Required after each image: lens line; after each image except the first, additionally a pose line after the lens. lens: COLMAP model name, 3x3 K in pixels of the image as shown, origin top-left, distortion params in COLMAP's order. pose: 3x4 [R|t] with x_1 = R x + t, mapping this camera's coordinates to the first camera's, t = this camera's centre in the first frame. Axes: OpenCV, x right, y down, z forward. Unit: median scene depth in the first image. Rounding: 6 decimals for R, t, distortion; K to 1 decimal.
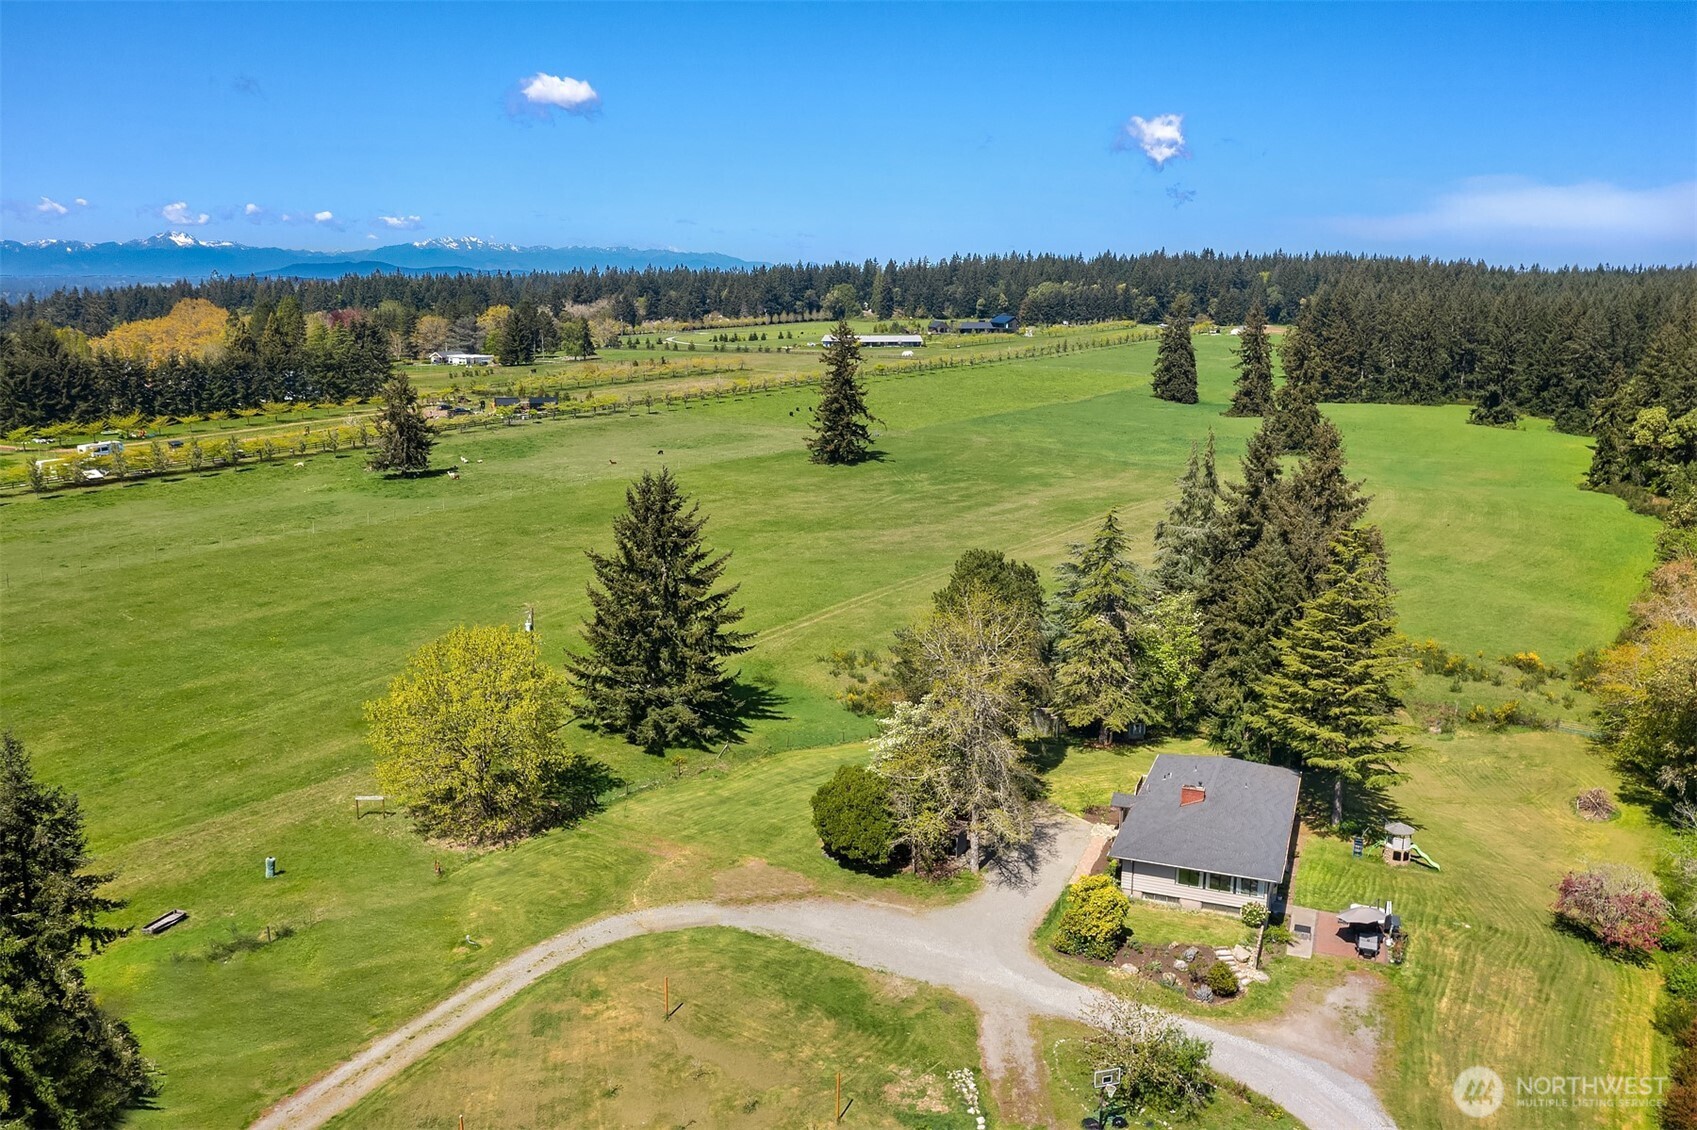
lens RADIAL K [[1390.7, 0, 822.4], [0, 1390.7, 535.1], [0, 0, 1]] dist [-0.034076, 0.004571]
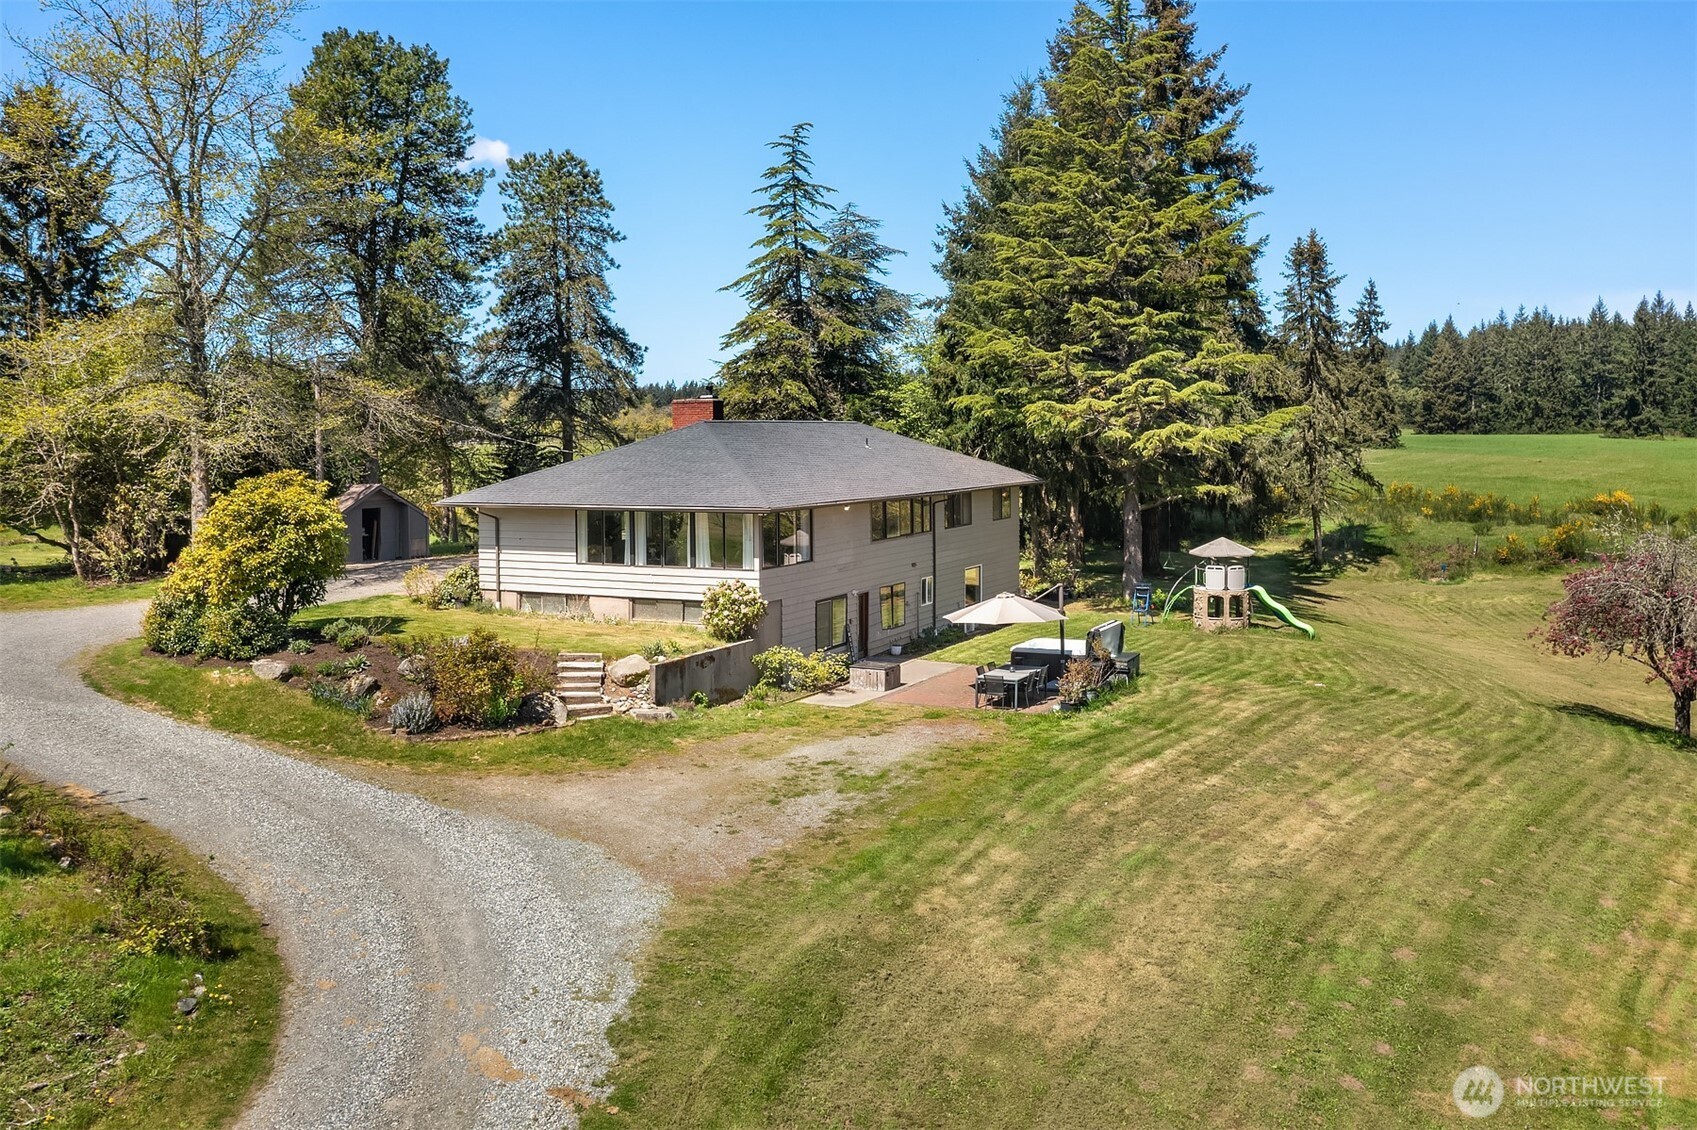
lens RADIAL K [[1390.7, 0, 822.4], [0, 1390.7, 535.1], [0, 0, 1]] dist [-0.034076, 0.004571]
pose [[0.993811, -0.014094, -0.110186, 0.323240], [-0.000126, 0.991775, -0.127991, 0.256200], [0.111084, 0.127213, 0.985635, 0.507613]]
